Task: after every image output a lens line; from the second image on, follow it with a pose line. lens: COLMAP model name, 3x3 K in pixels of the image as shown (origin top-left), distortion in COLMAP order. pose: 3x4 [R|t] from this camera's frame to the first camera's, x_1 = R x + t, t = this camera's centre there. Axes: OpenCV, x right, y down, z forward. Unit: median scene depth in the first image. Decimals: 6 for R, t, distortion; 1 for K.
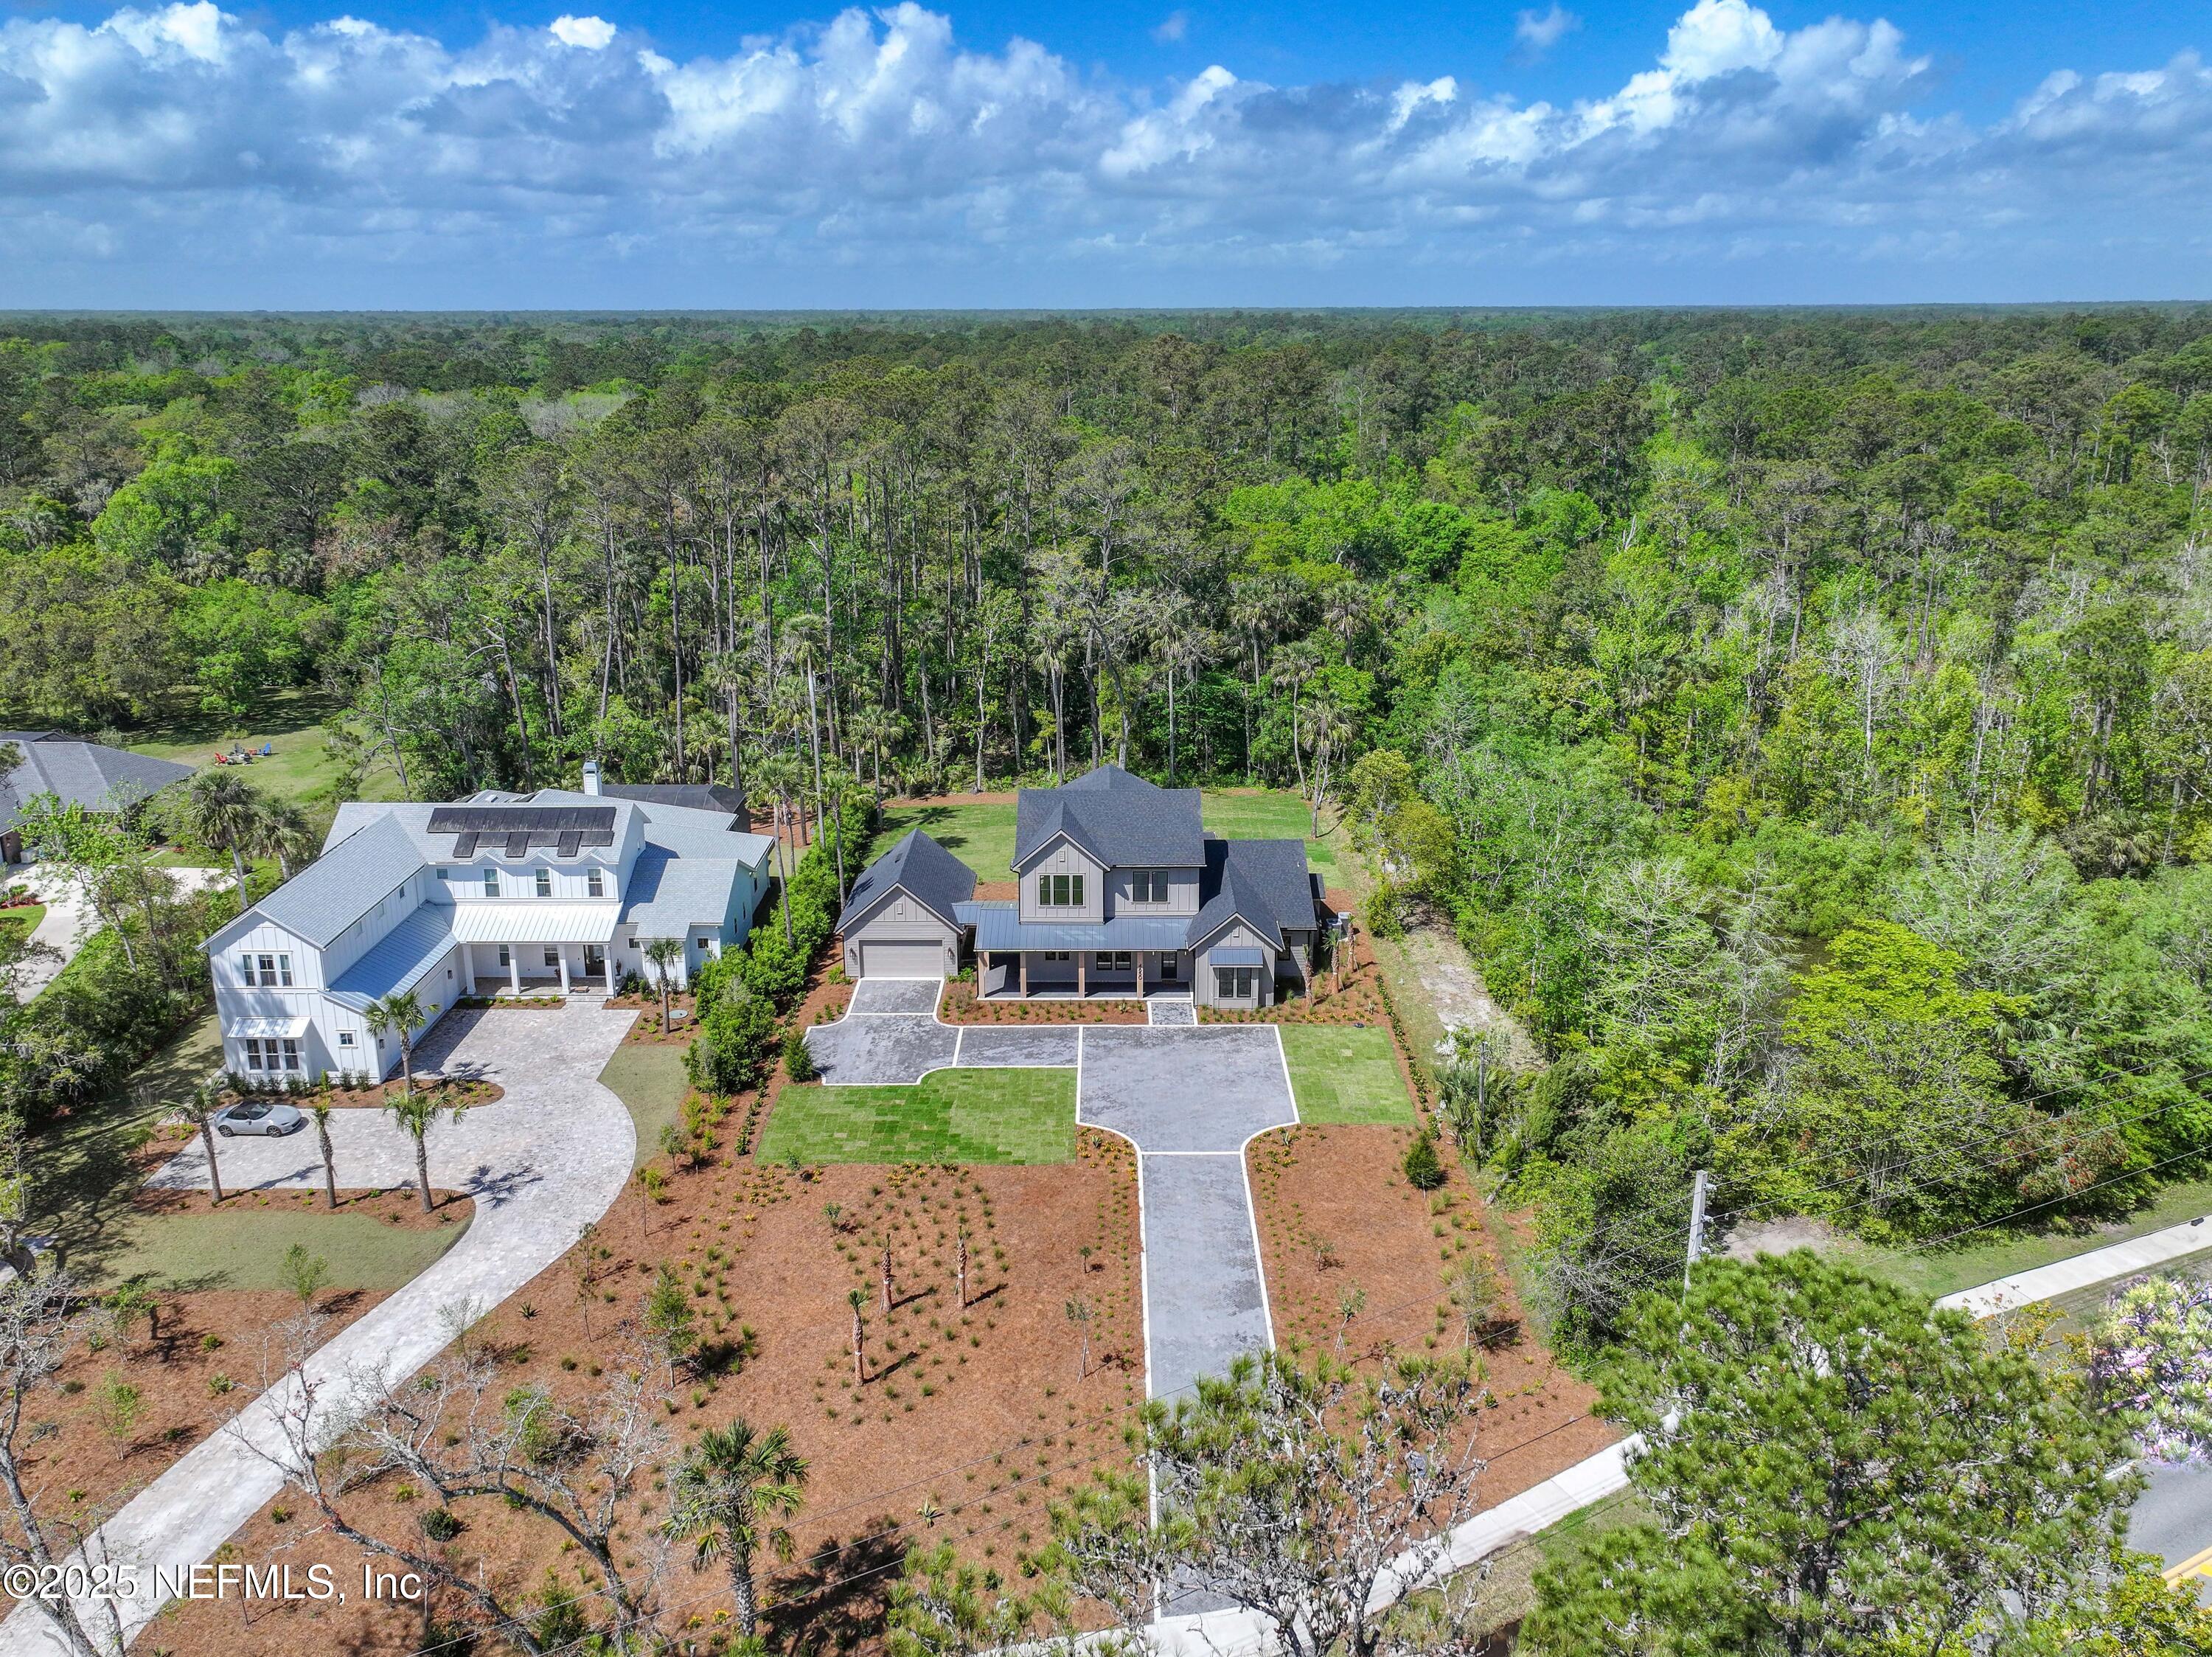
lens RADIAL K [[1570.0, 0, 1070.1], [0, 1570.0, 788.4], [0, 0, 1]] dist [-0.012198, 0.024865]
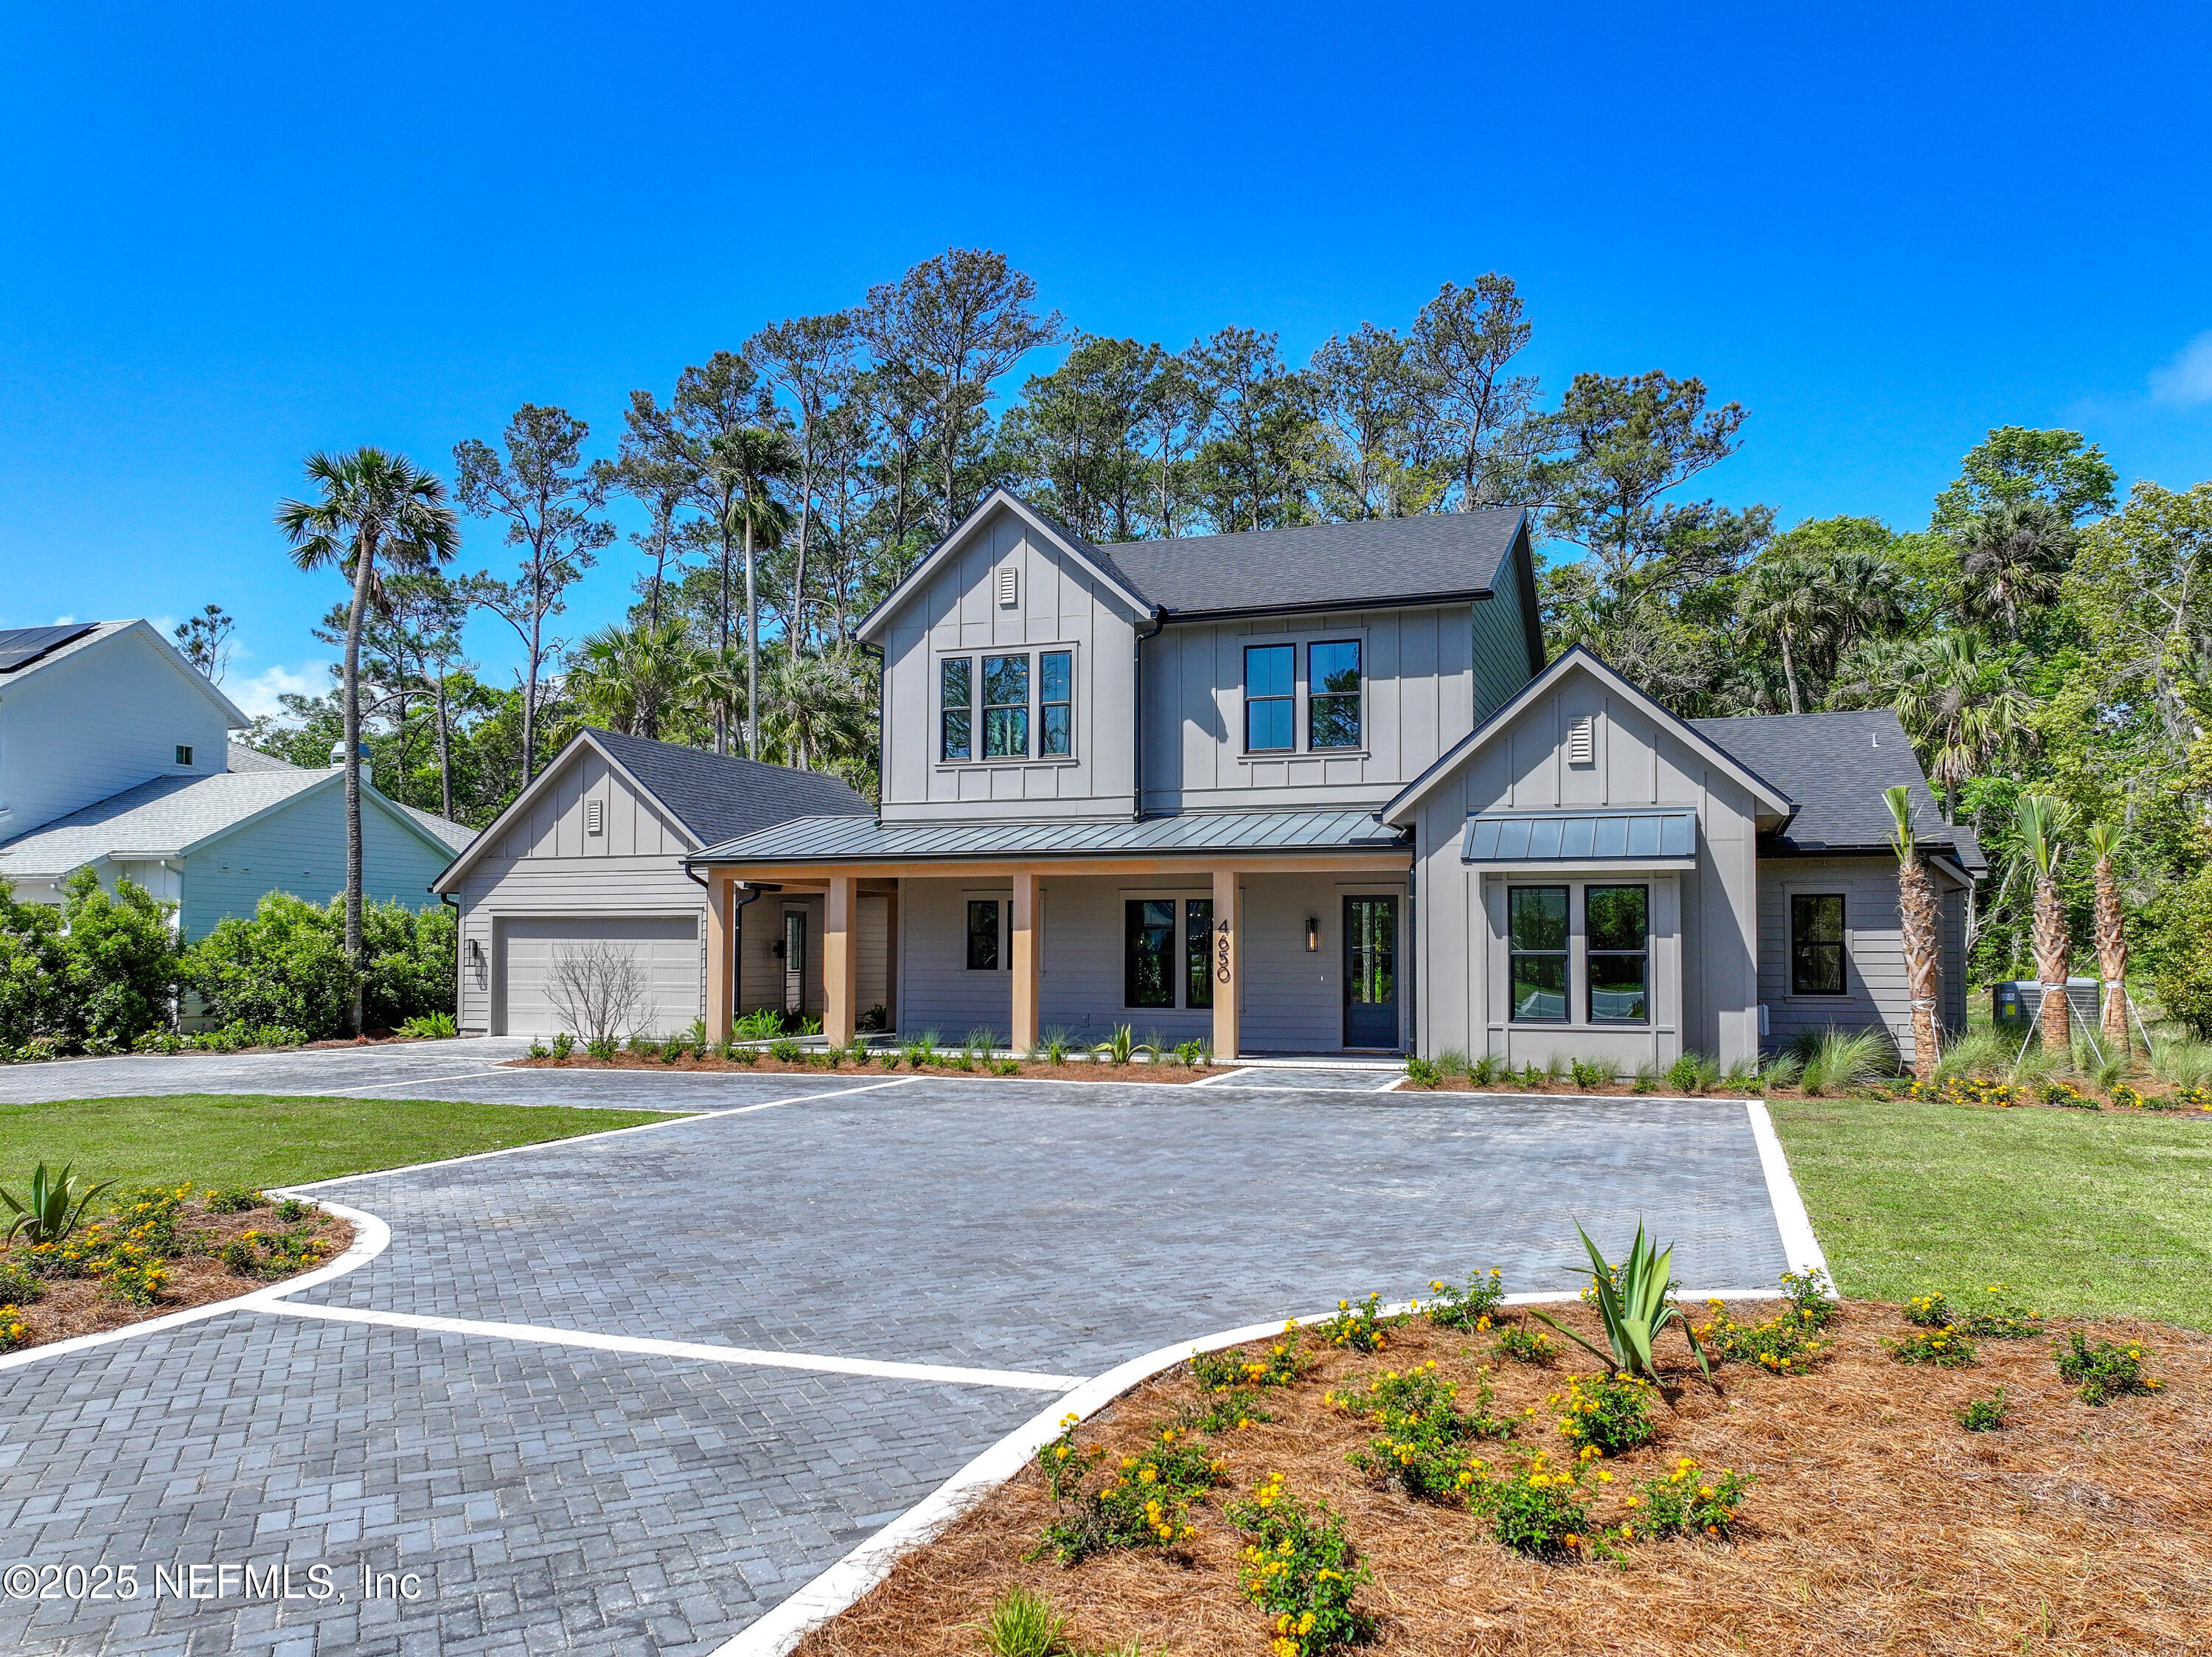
lens RADIAL K [[1570.0, 0, 1101.9], [0, 1570.0, 901.3], [0, 0, 1]] dist [-0.012198, 0.024865]
pose [[0.947656, 0.005961, -0.319239, 0.110465], [-0.106659, 0.948303, -0.298907, 0.191084], [0.300953, 0.317310, 0.899300, 0.749948]]
